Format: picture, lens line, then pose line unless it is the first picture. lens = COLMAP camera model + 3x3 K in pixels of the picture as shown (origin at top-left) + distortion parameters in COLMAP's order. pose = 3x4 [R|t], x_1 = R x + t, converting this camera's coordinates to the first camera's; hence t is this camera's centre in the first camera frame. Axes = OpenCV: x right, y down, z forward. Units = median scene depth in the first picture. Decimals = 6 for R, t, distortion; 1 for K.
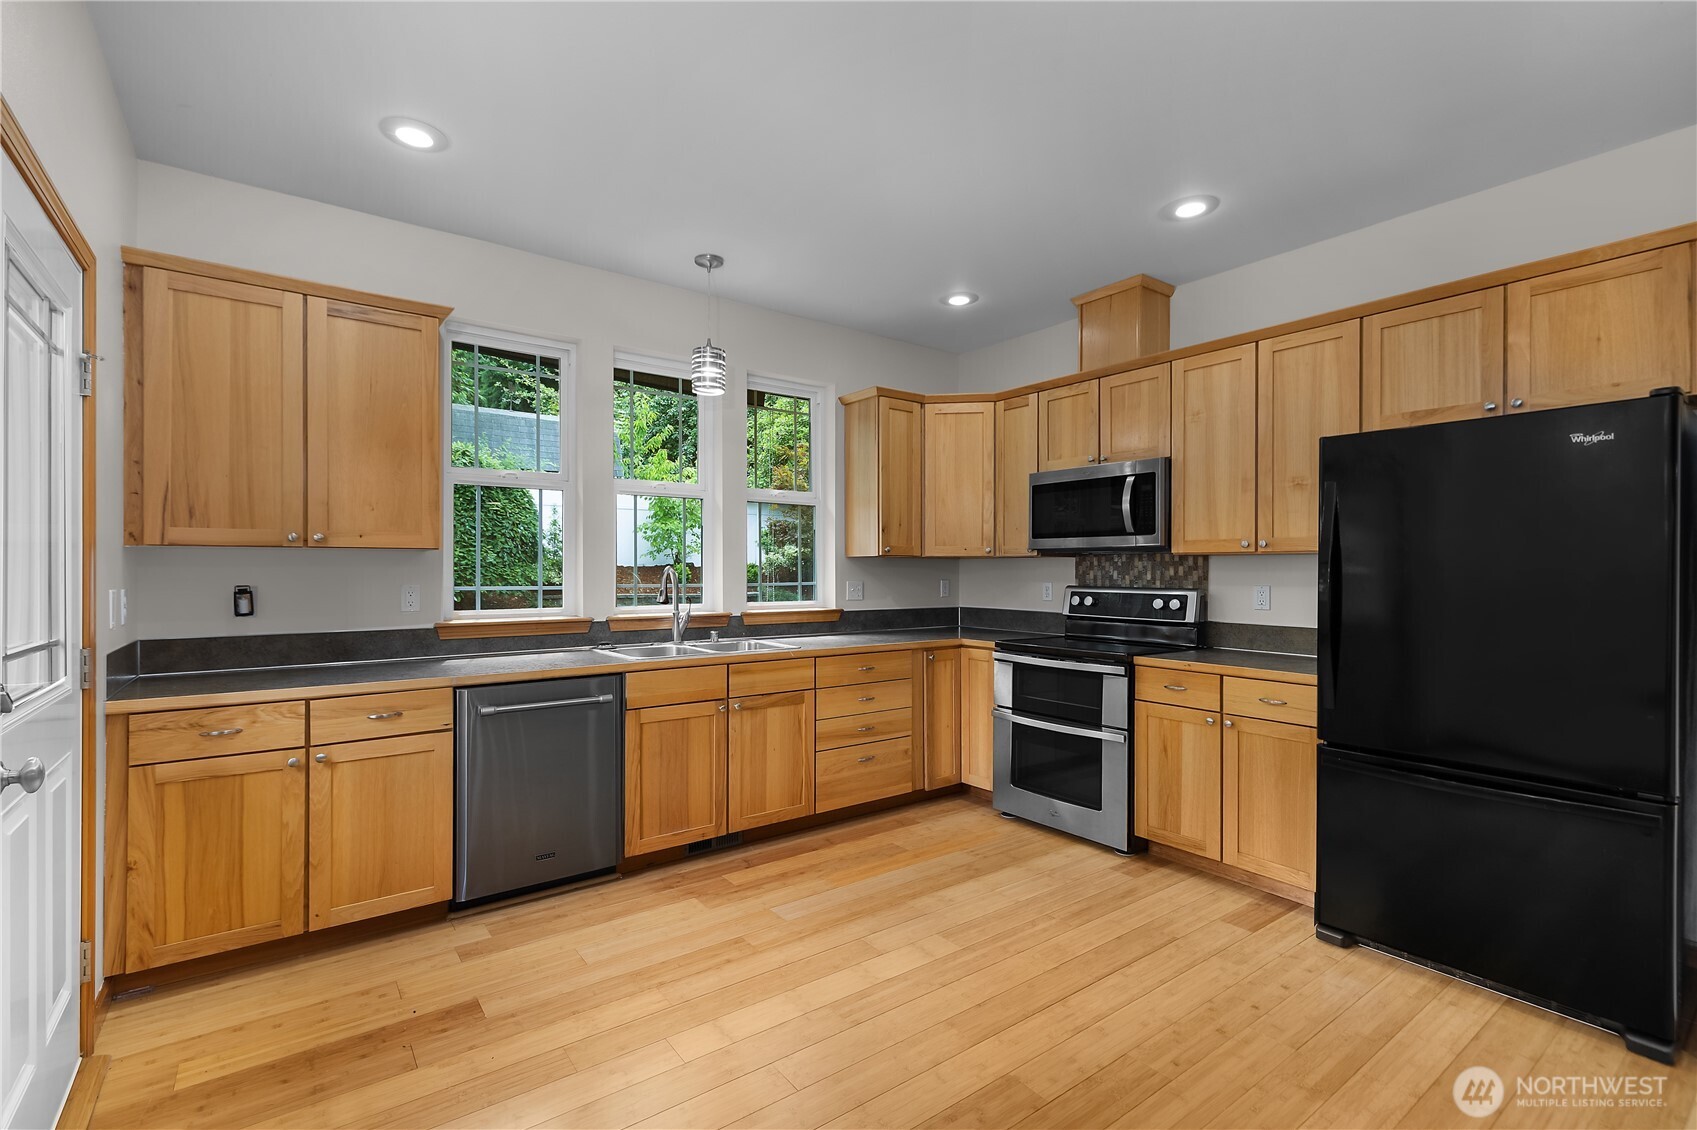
lens RADIAL K [[763.7, 0, 848.5], [0, 763.7, 565.0], [0, 0, 1]] dist [0.006520, -0.000306]
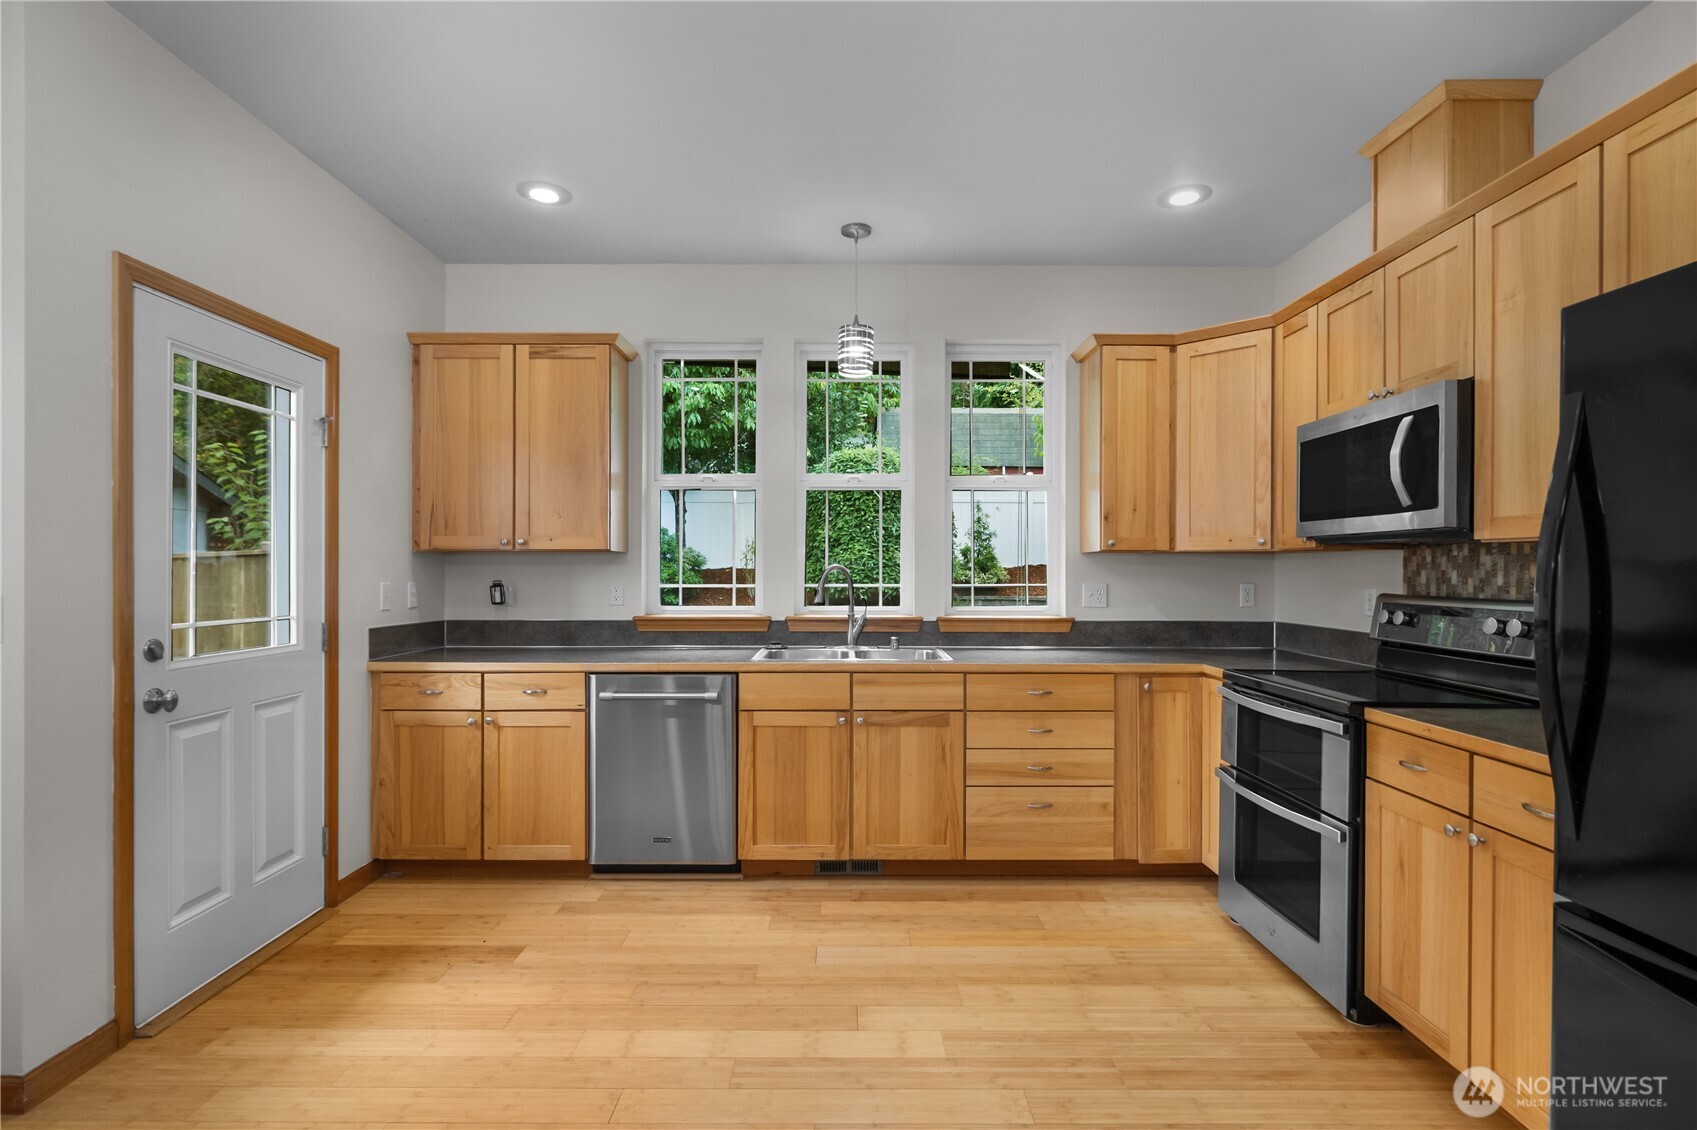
lens RADIAL K [[835.3, 0, 806.0], [0, 835.3, 567.7], [0, 0, 1]] dist [-0.002914, 0.000160]
pose [[0.800293, -0.000135, -0.599610, 0.388716], [0.002376, 0.999993, 0.002946, 0.002351], [0.599605, -0.003782, 0.800287, 0.173772]]
